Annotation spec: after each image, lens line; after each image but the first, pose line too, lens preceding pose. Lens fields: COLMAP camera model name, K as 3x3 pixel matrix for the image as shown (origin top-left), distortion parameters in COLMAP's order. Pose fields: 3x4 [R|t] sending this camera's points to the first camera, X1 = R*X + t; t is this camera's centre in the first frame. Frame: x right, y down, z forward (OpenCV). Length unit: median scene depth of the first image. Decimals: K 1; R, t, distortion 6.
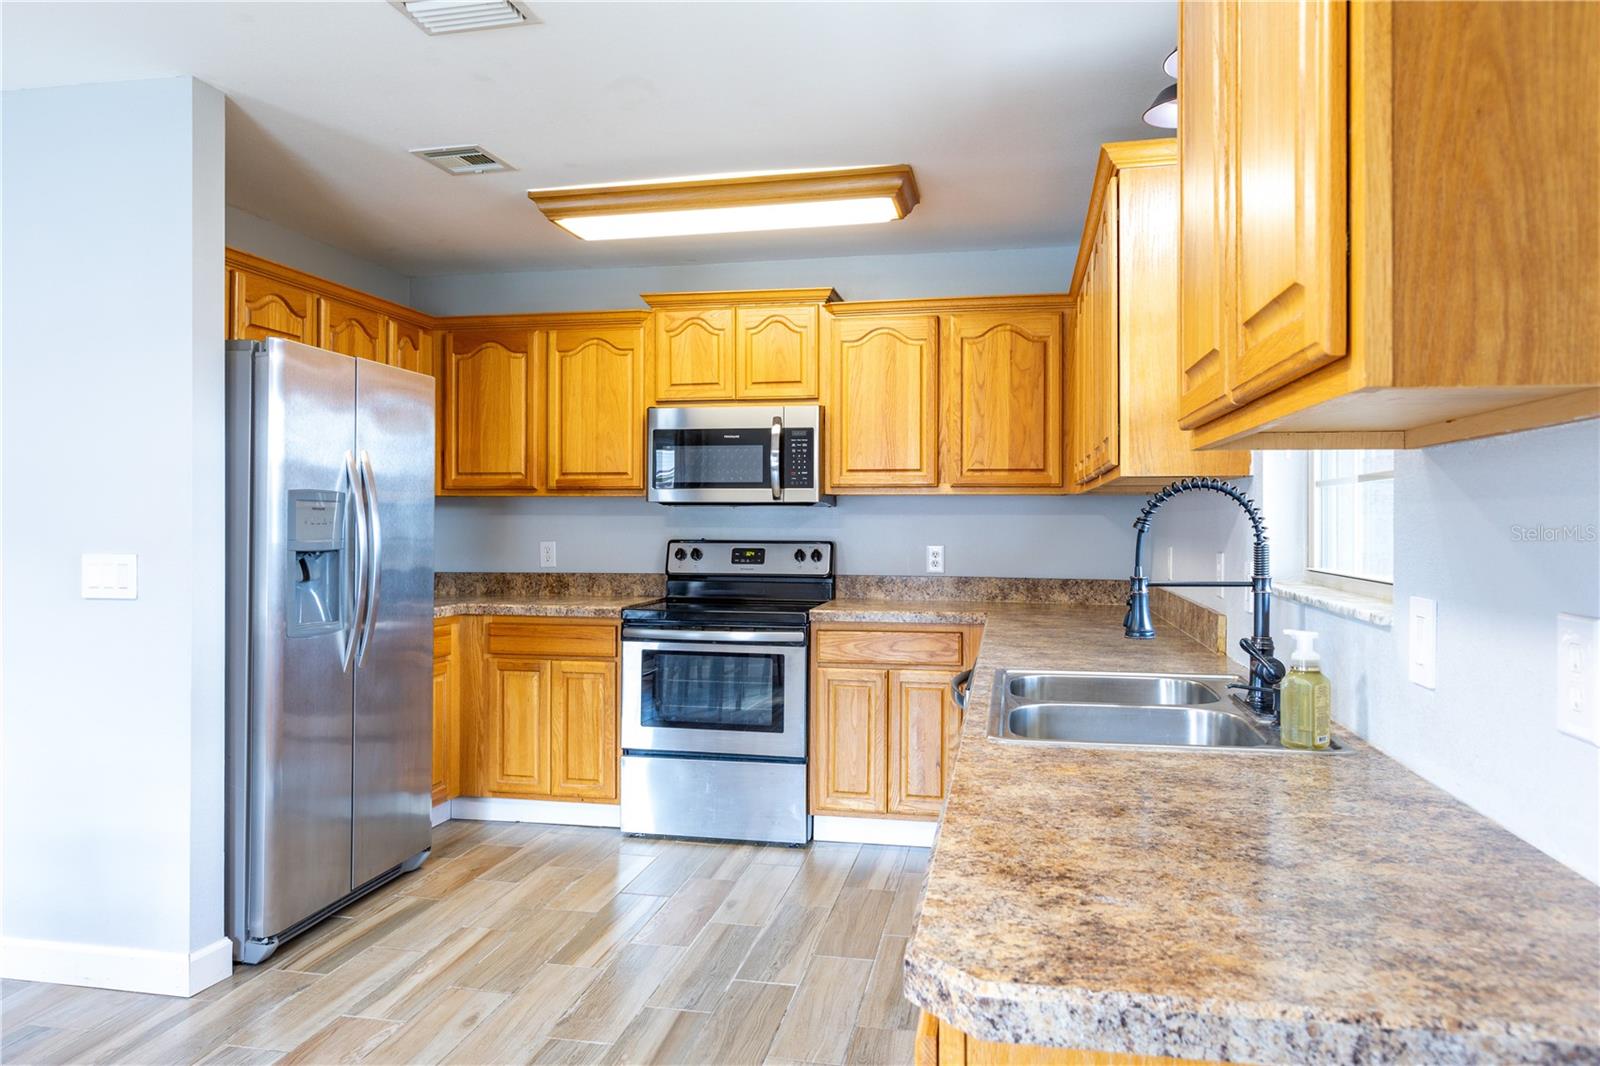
lens RADIAL K [[1084.7, 0, 801.3], [0, 1084.7, 499.5], [0, 0, 1]] dist [0.005211, 0.000471]
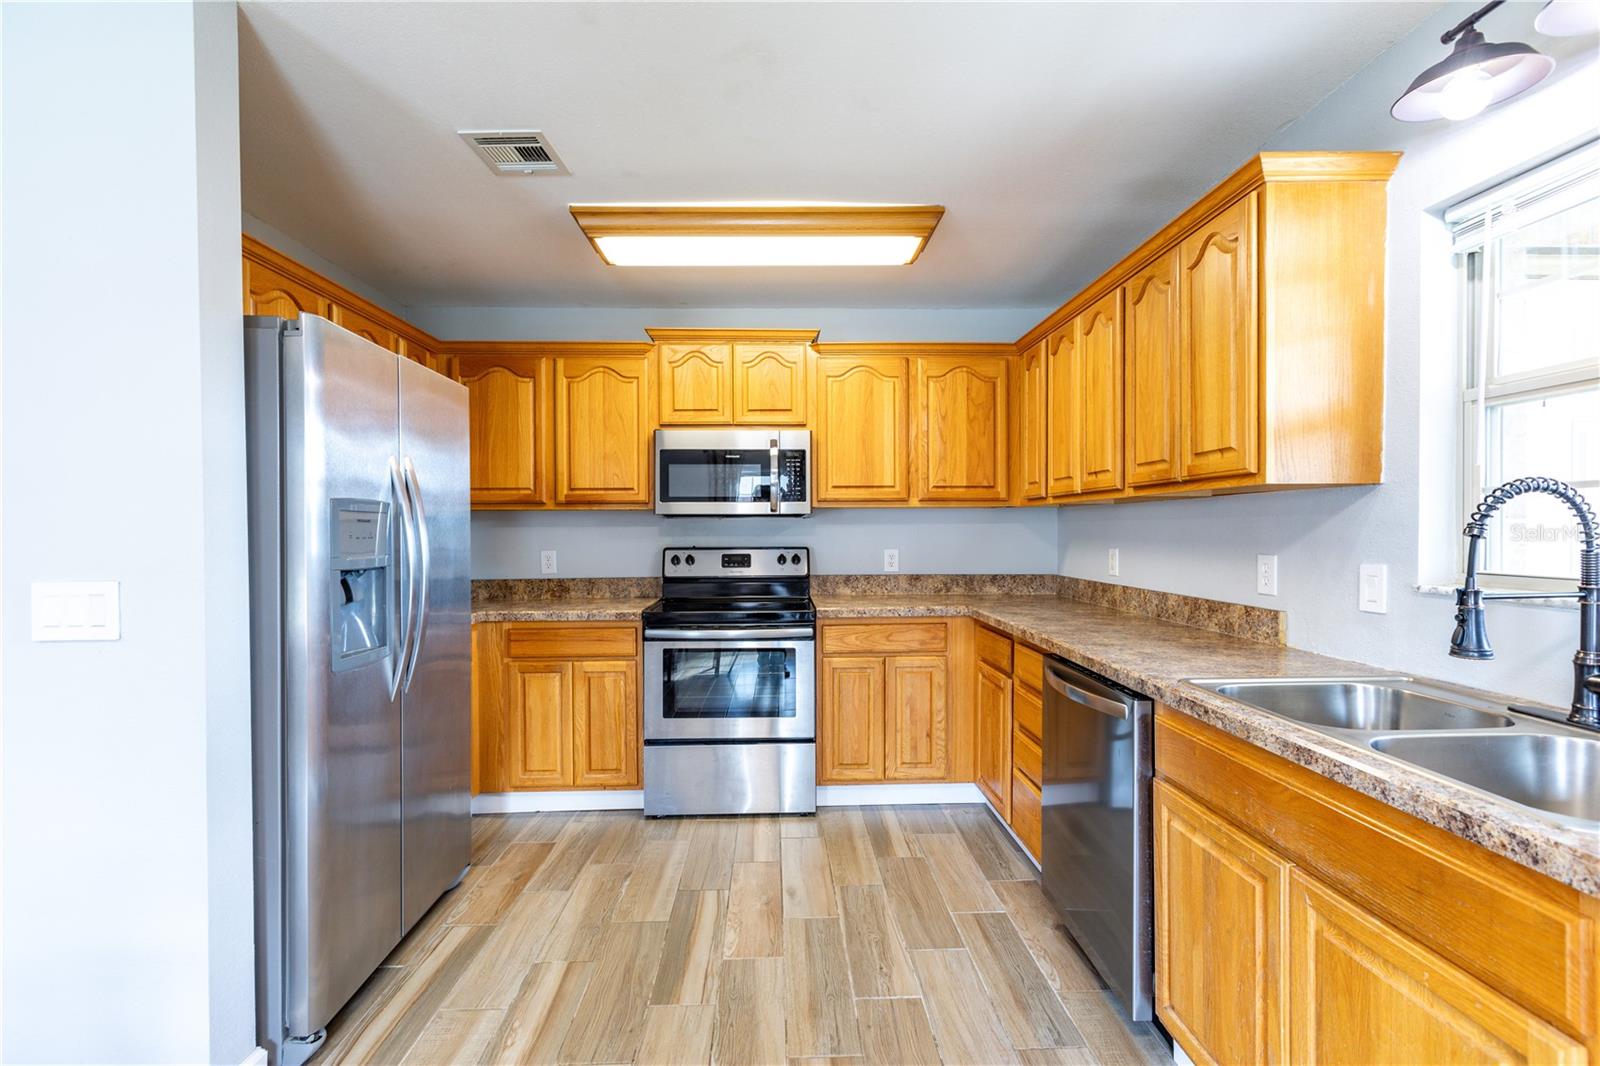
lens RADIAL K [[716.0, 0, 807.5], [0, 716.0, 528.1], [0, 0, 1]] dist [0.005616, 0.000181]
pose [[0.973425, -0.007964, 0.228869, -0.163942], [0.003932, 0.999829, 0.018069, 0.003767], [-0.228974, -0.016689, 0.973289, 0.254739]]
